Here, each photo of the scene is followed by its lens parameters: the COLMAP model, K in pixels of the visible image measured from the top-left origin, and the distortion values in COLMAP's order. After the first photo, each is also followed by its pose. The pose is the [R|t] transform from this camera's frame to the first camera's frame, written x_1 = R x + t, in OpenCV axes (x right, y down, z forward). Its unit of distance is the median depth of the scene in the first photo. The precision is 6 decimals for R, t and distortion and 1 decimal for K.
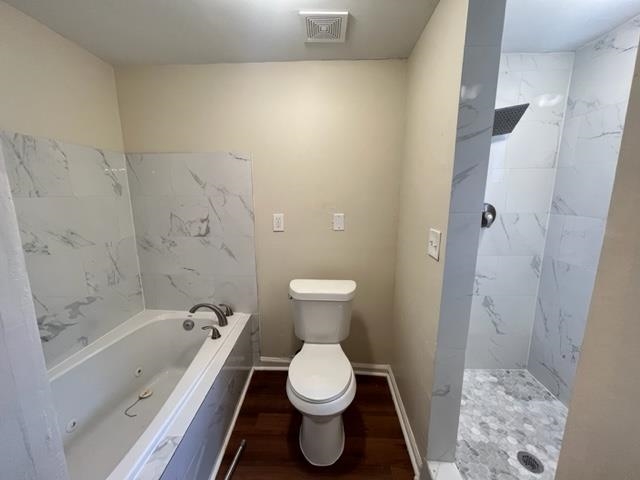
lens RADIAL K [[257.9, 0, 319.7], [0, 257.9, 238.5], [0, 0, 1]] dist [-0.003232, -0.000243]
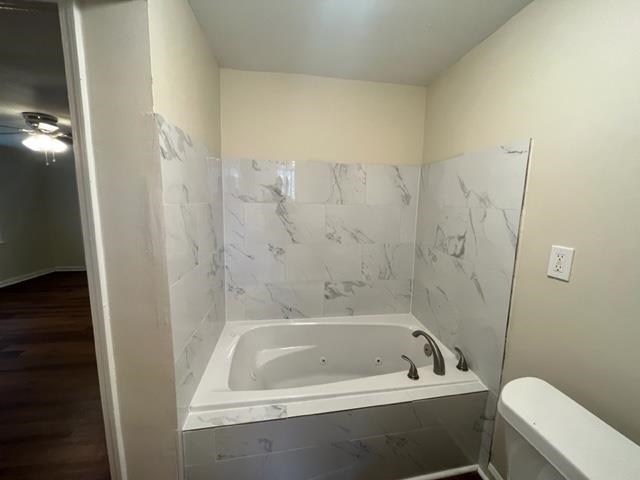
lens RADIAL K [[257.9, 0, 319.7], [0, 257.9, 238.5], [0, 0, 1]] dist [-0.003232, -0.000243]
pose [[0.181060, 0.144557, -0.972790, 0.256453], [-0.188543, 0.975893, 0.109926, -0.075490], [0.965230, 0.163509, 0.203951, 0.424919]]
